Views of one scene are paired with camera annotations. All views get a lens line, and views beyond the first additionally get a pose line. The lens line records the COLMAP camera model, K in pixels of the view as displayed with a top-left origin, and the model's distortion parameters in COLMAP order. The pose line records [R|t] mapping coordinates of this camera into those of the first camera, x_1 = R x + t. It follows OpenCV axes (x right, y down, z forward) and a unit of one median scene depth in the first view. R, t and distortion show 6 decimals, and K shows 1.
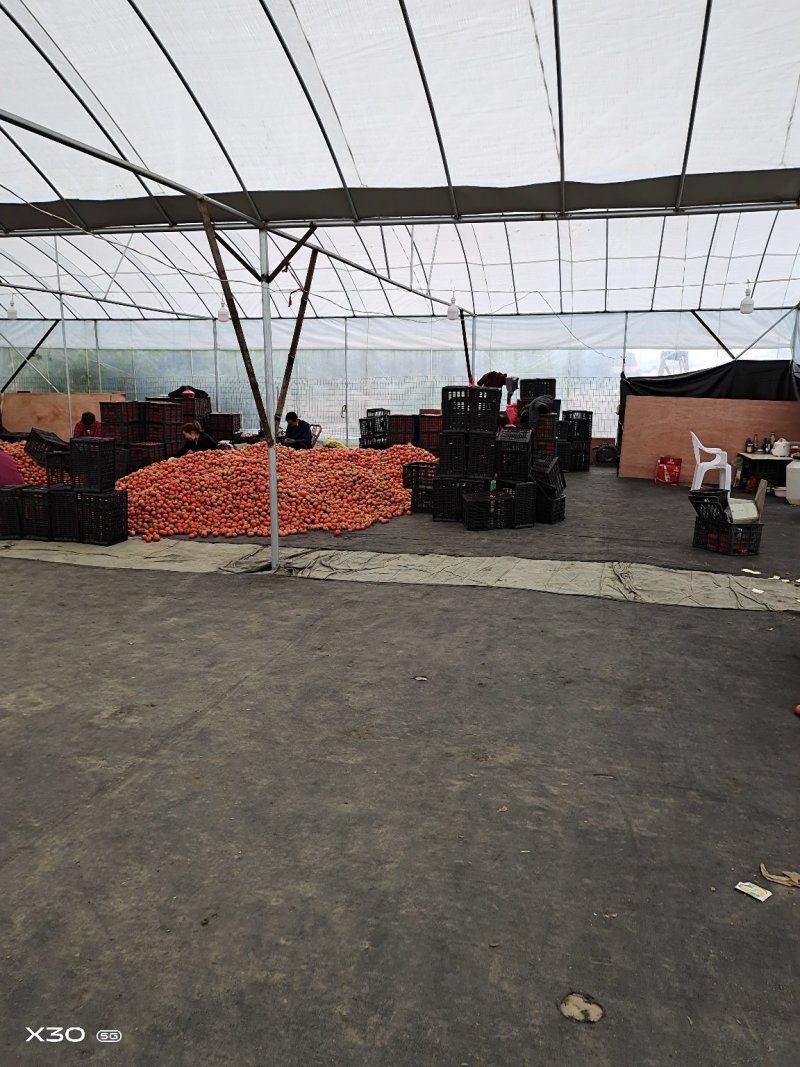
lens RADIAL K [[797.7, 0, 402.4], [0, 797.7, 532.0], [0, 0, 1]] dist [0.053214, -0.041276]
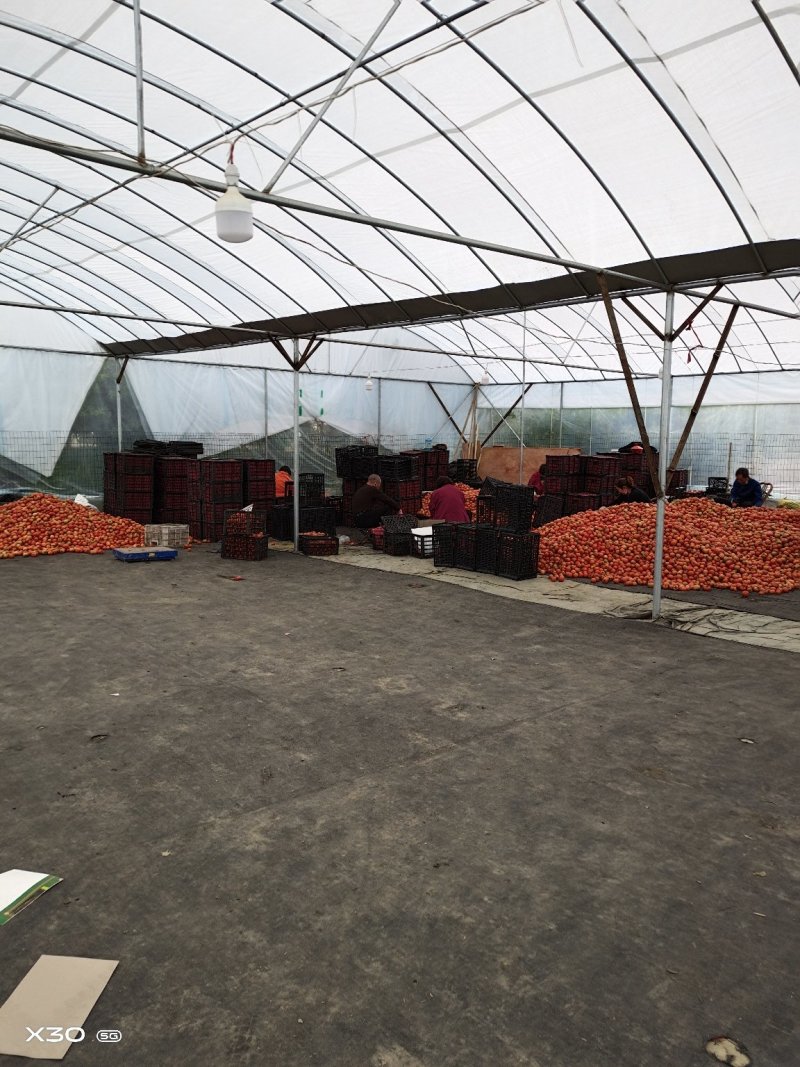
lens RADIAL K [[797.7, 0, 400.8], [0, 797.7, 532.4], [0, 0, 1]] dist [0.053214, -0.041276]
pose [[0.834427, 0.073205, -0.546235, 0.126501], [-0.110877, 0.993172, -0.036273, 0.011219], [0.539850, 0.090832, 0.836846, -0.036775]]
